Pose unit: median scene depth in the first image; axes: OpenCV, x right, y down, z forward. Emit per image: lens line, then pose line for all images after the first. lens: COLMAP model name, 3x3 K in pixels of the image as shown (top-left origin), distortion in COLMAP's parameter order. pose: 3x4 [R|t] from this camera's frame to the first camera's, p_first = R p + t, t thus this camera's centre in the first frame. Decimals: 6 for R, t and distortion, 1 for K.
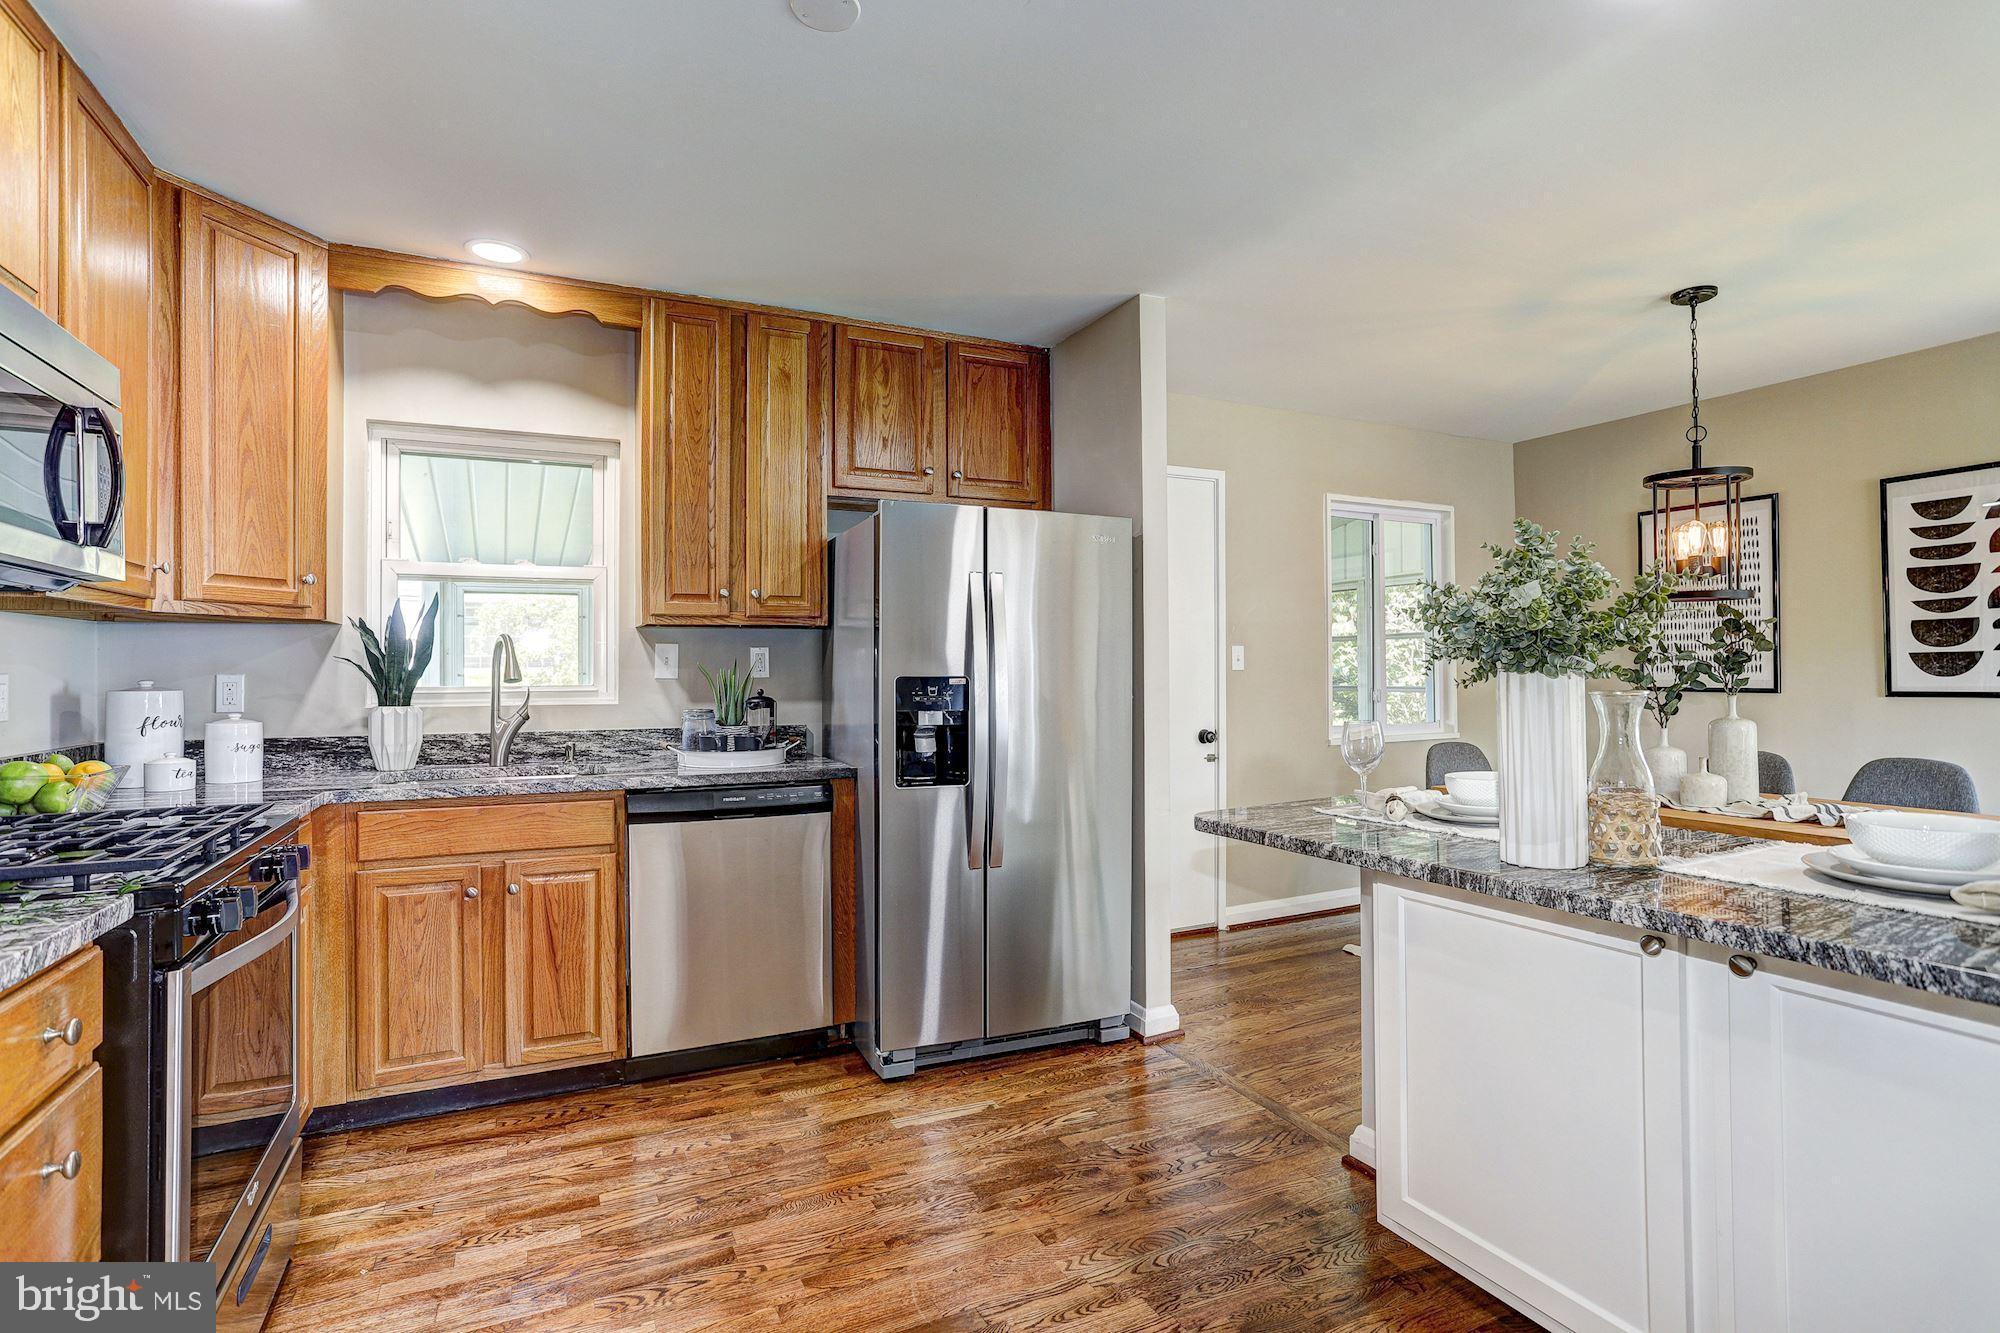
lens RADIAL K [[970.3, 0, 994.5], [0, 970.3, 662.7], [0, 0, 1]] dist [-0.077495, 0.045275]
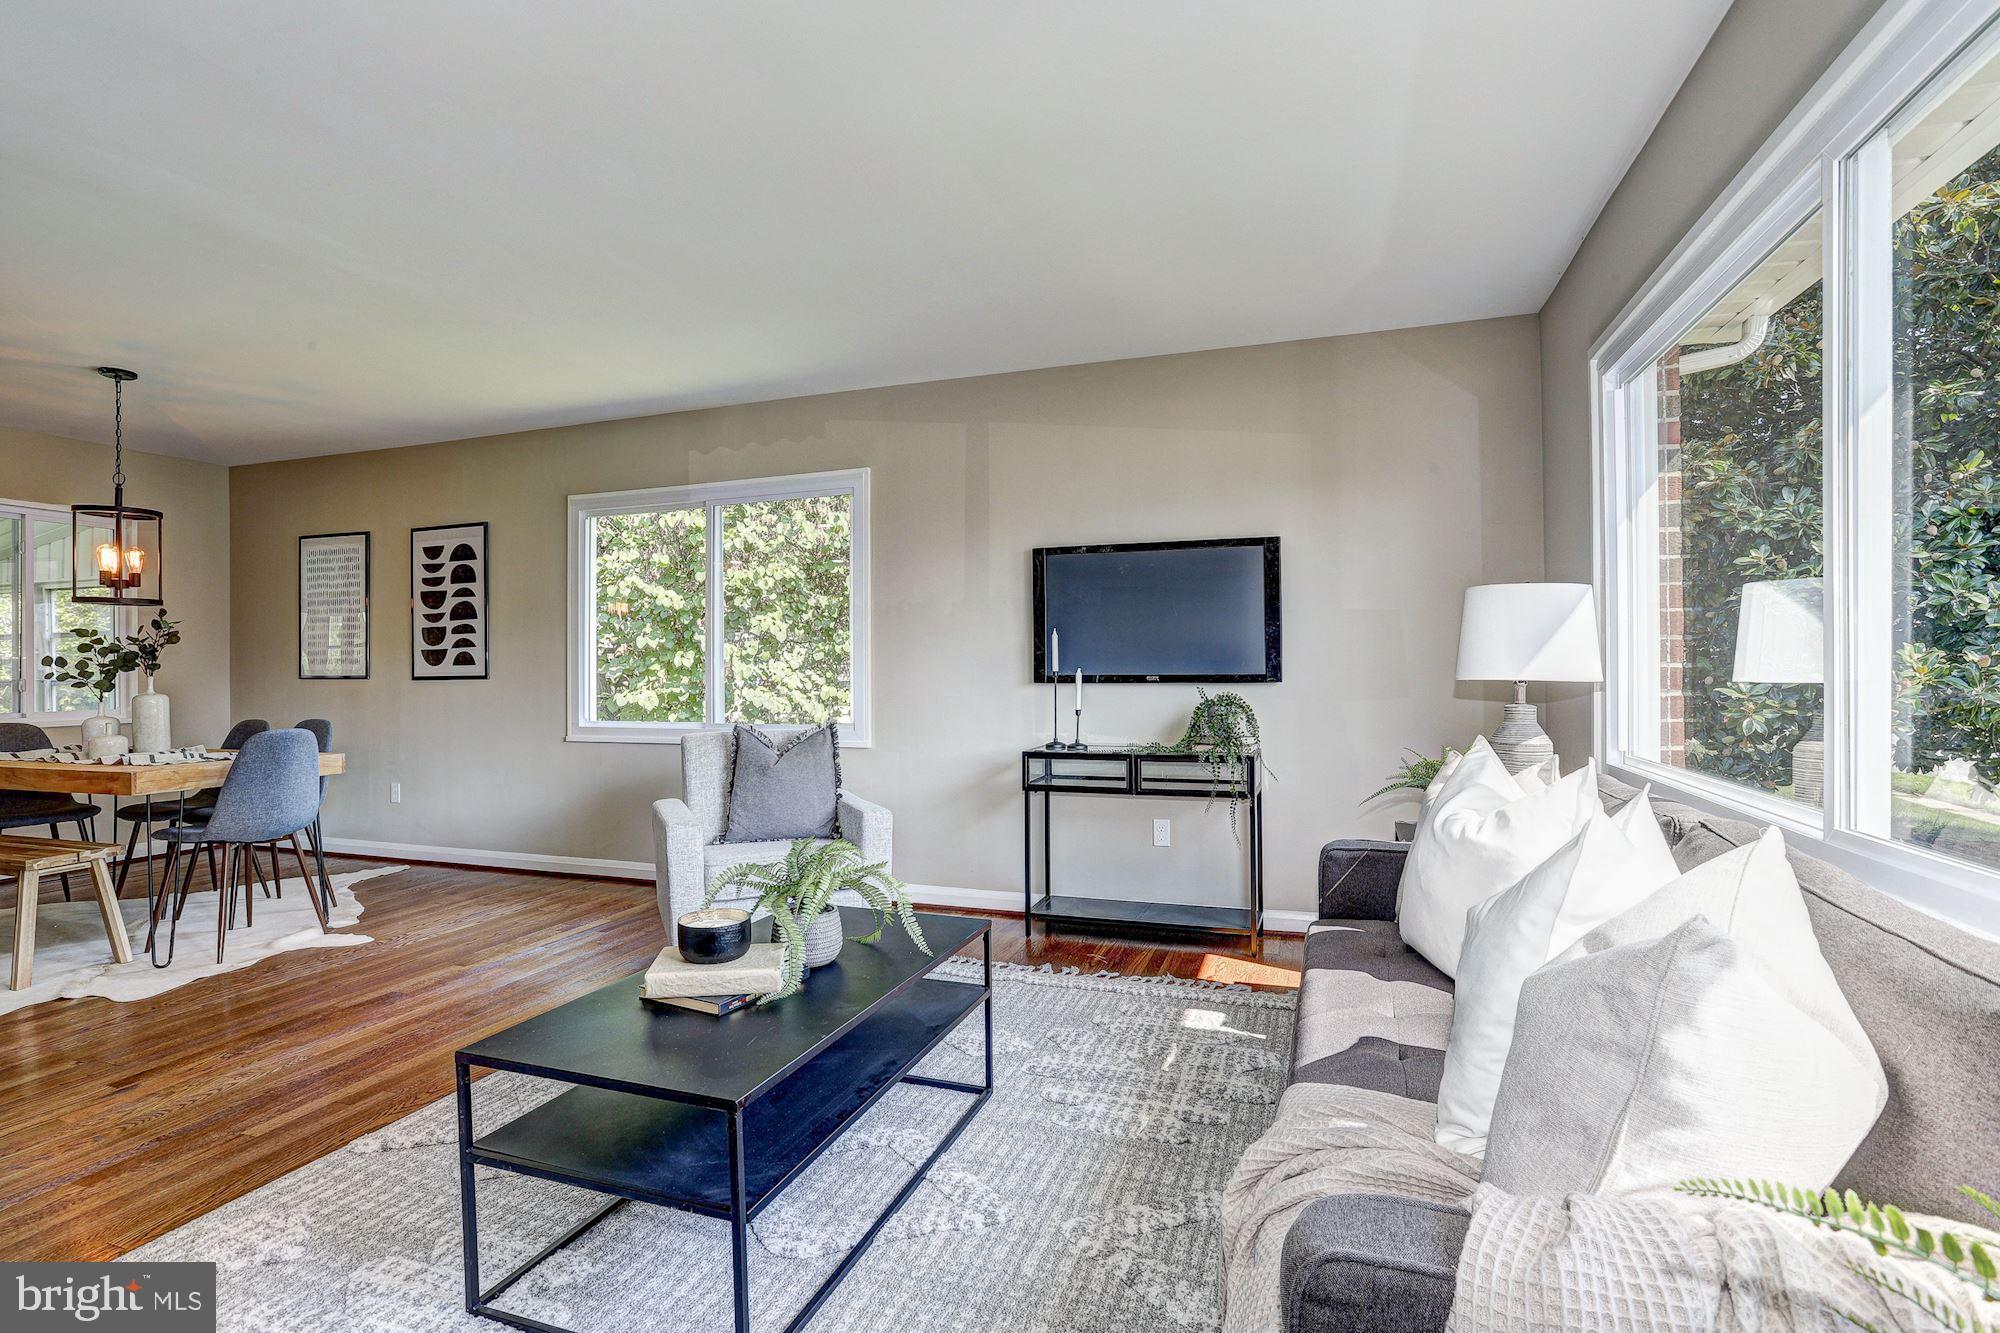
lens RADIAL K [[970.3, 0, 994.5], [0, 970.3, 662.7], [0, 0, 1]] dist [-0.077495, 0.045275]
pose [[0.701331, 0.007043, 0.712801, 0.554197], [-0.003242, 0.999972, -0.006691, 0.015910], [-0.712828, 0.002382, 0.701334, -0.661297]]
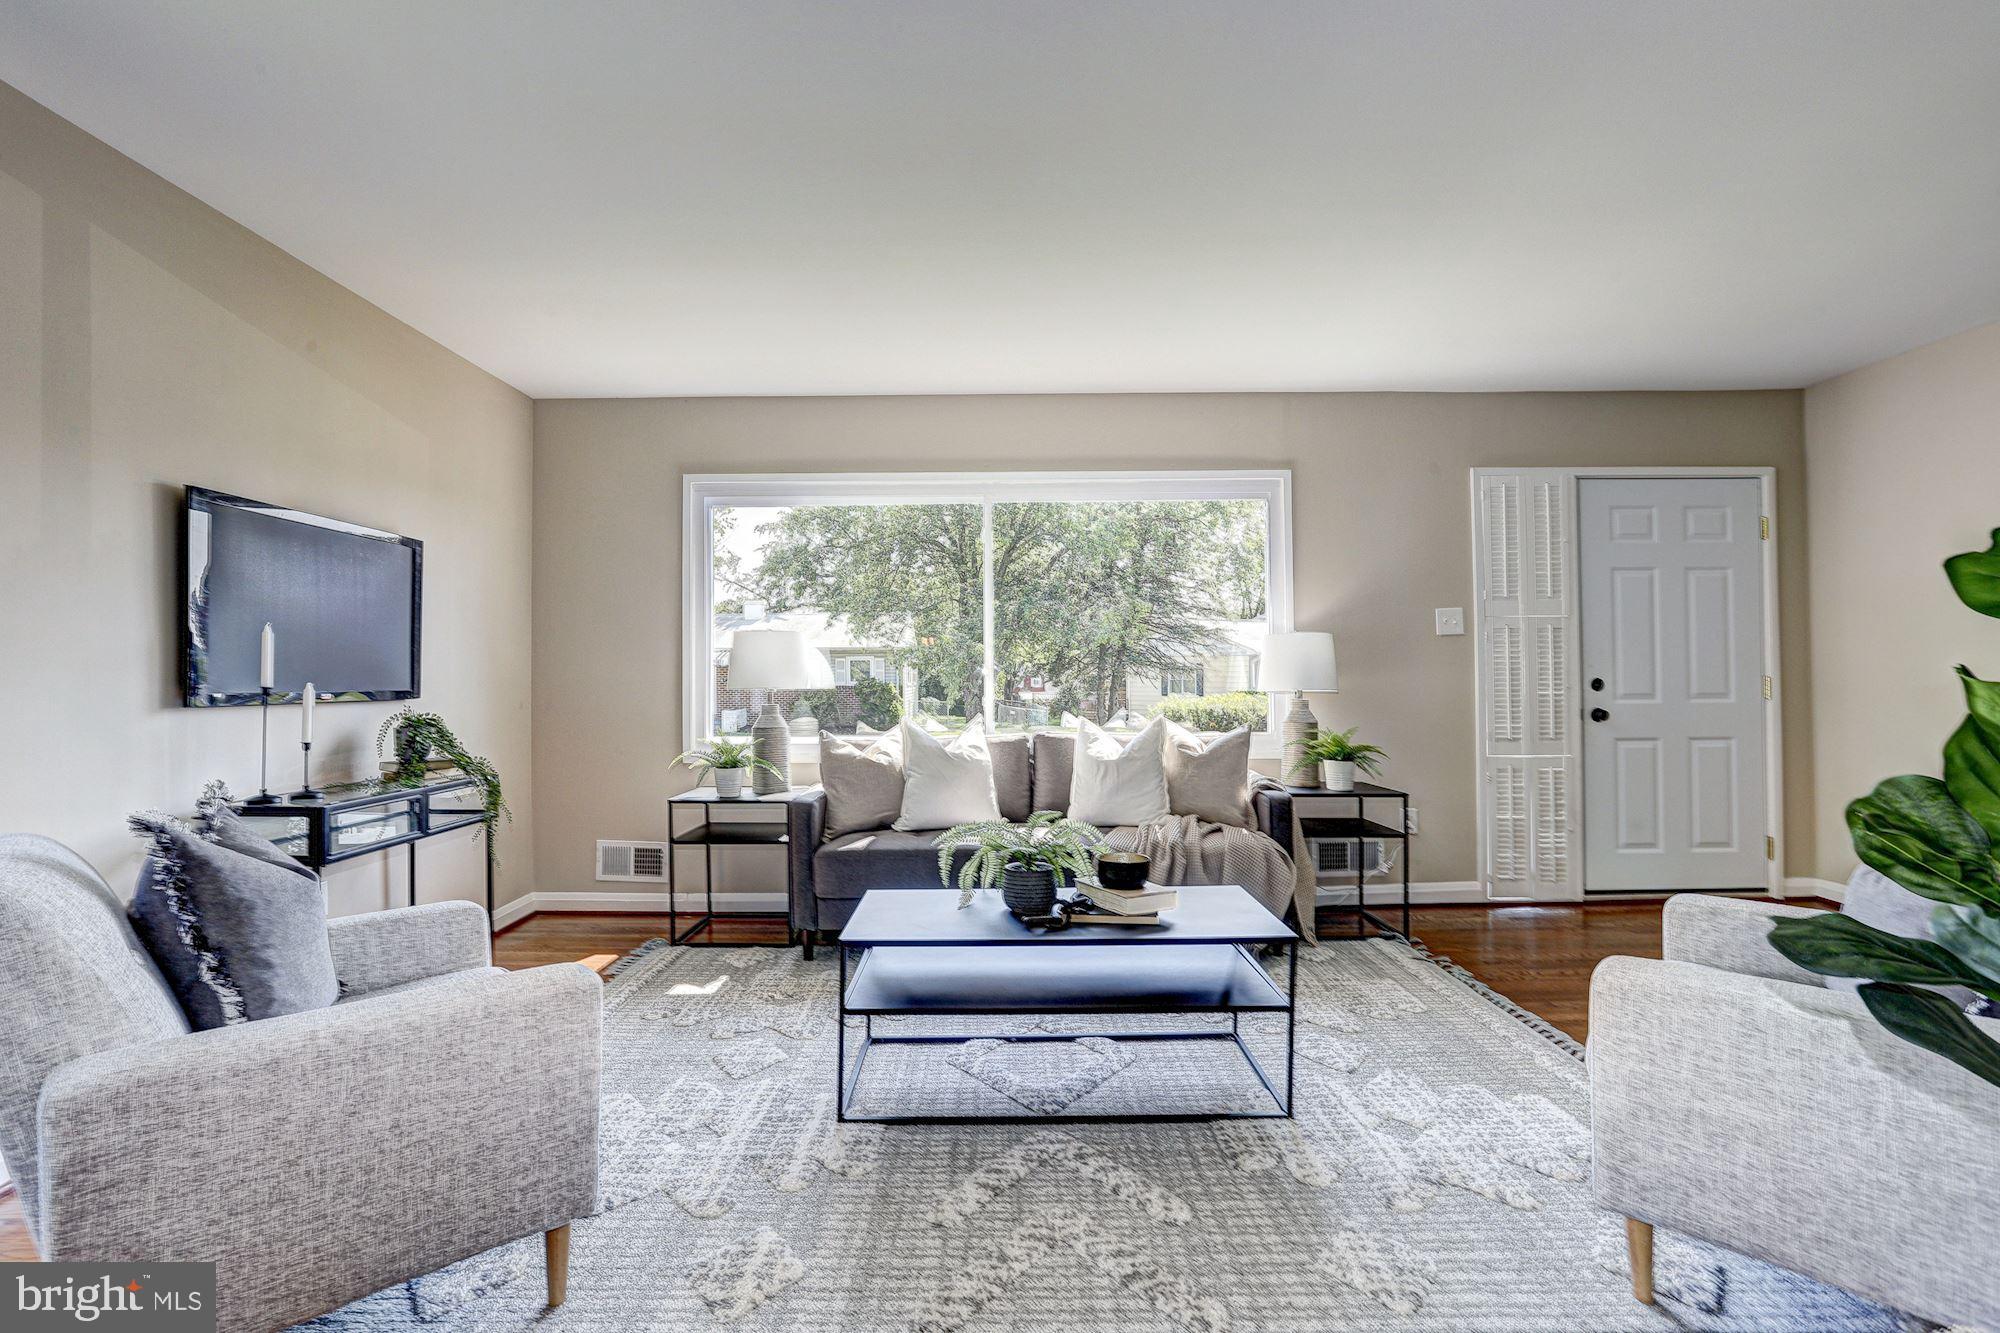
lens RADIAL K [[970.3, 0, 994.5], [0, 970.3, 662.7], [0, 0, 1]] dist [-0.077495, 0.045275]
pose [[-0.903741, 0.024902, 0.427354, 0.613080], [0.014740, 0.999525, -0.027069, 0.026009], [-0.427825, -0.018164, -0.903679, 0.449470]]
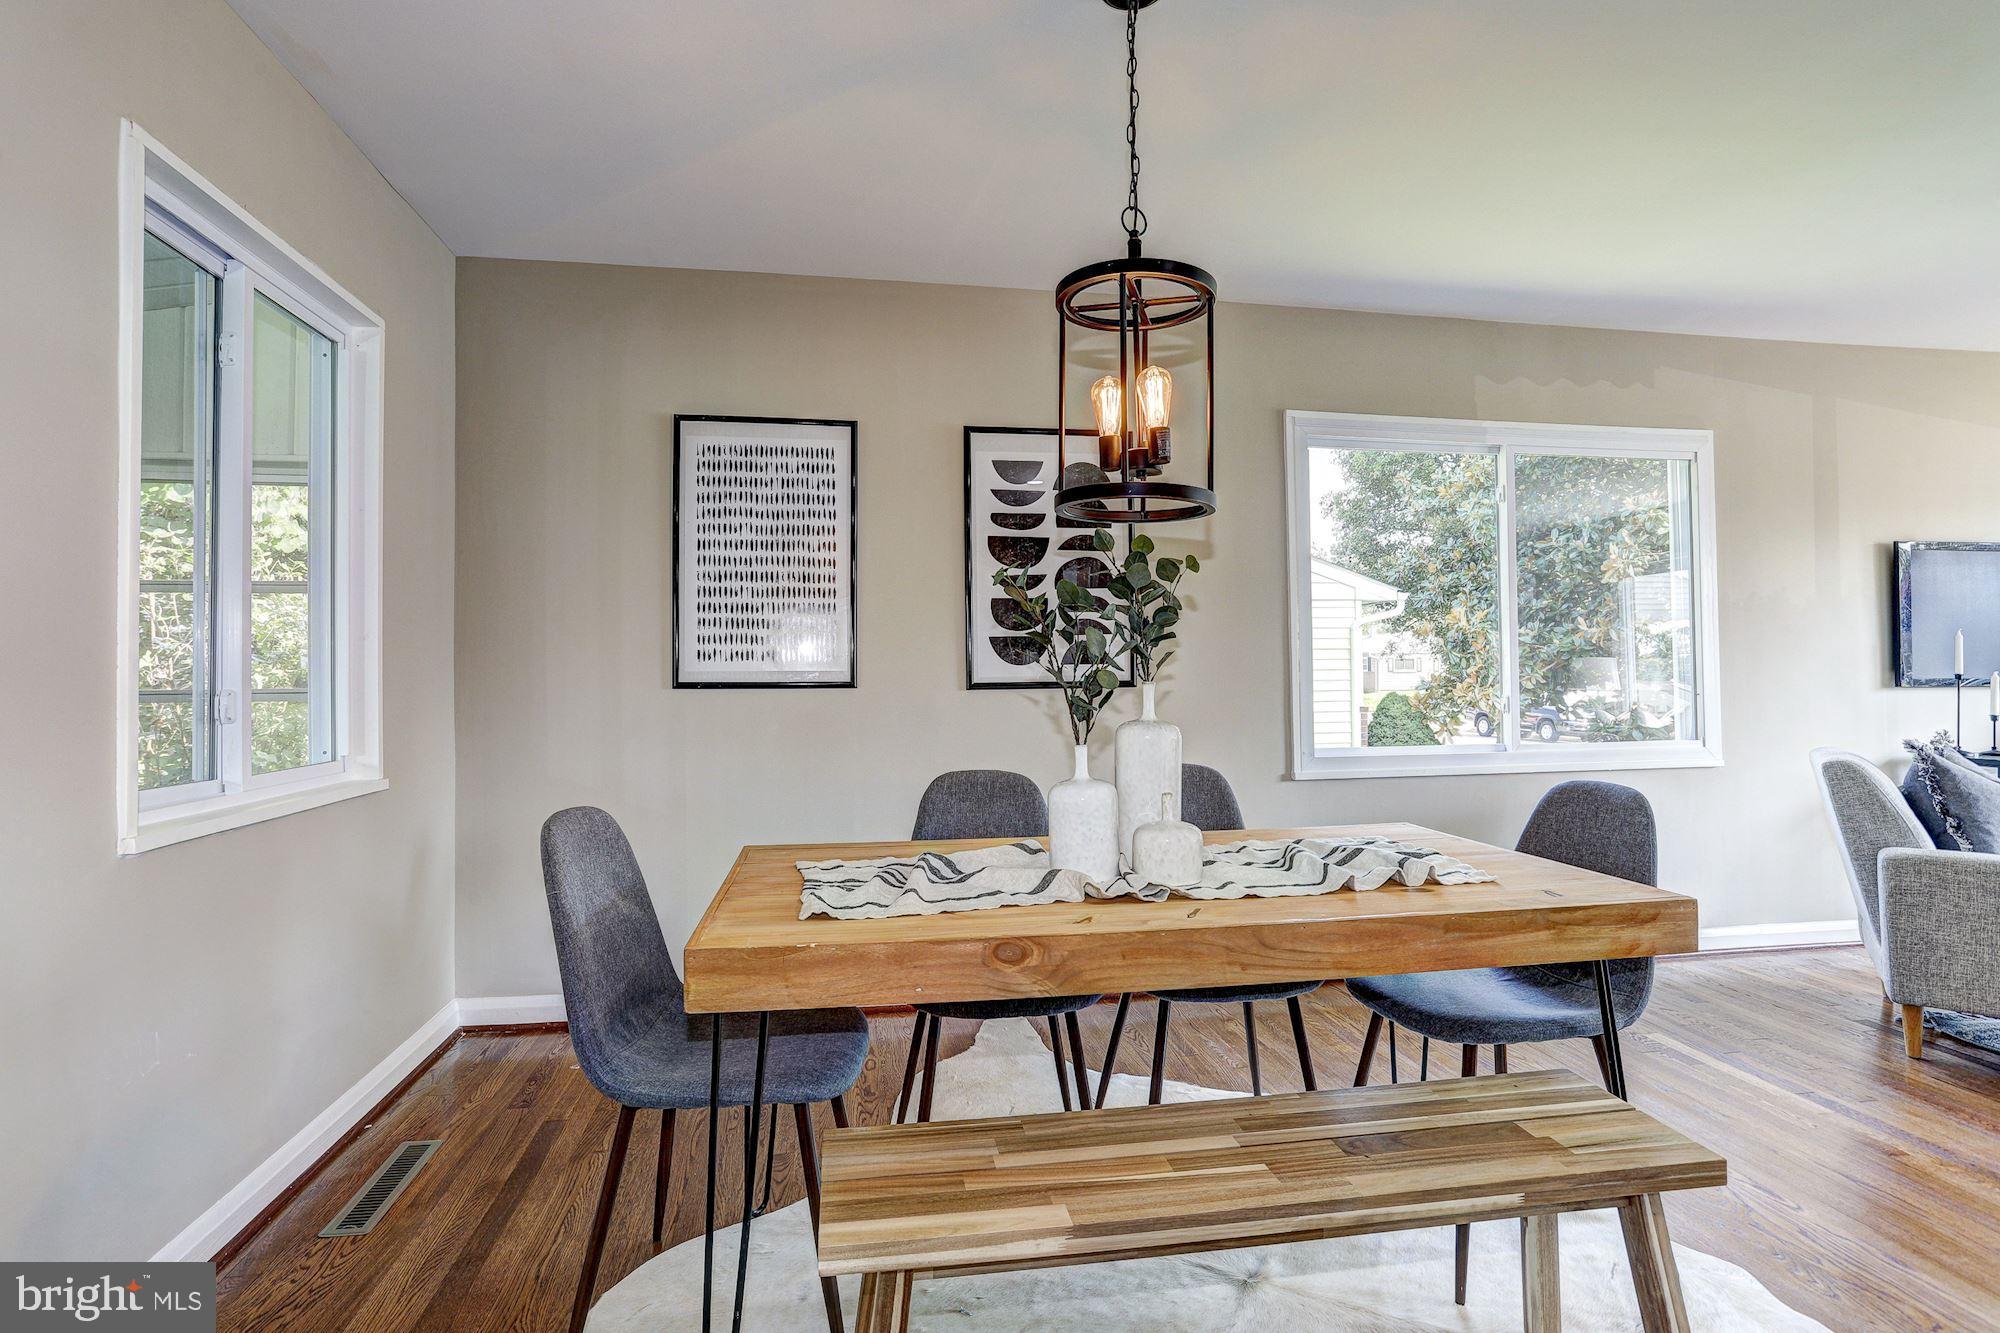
lens RADIAL K [[970.3, 0, 994.5], [0, 970.3, 662.7], [0, 0, 1]] dist [-0.077495, 0.045275]
pose [[0.284926, 0.015889, 0.958418, 0.144429], [-0.005410, 0.999873, -0.014968, 0.025724], [-0.958534, -0.000920, 0.284976, 0.751705]]
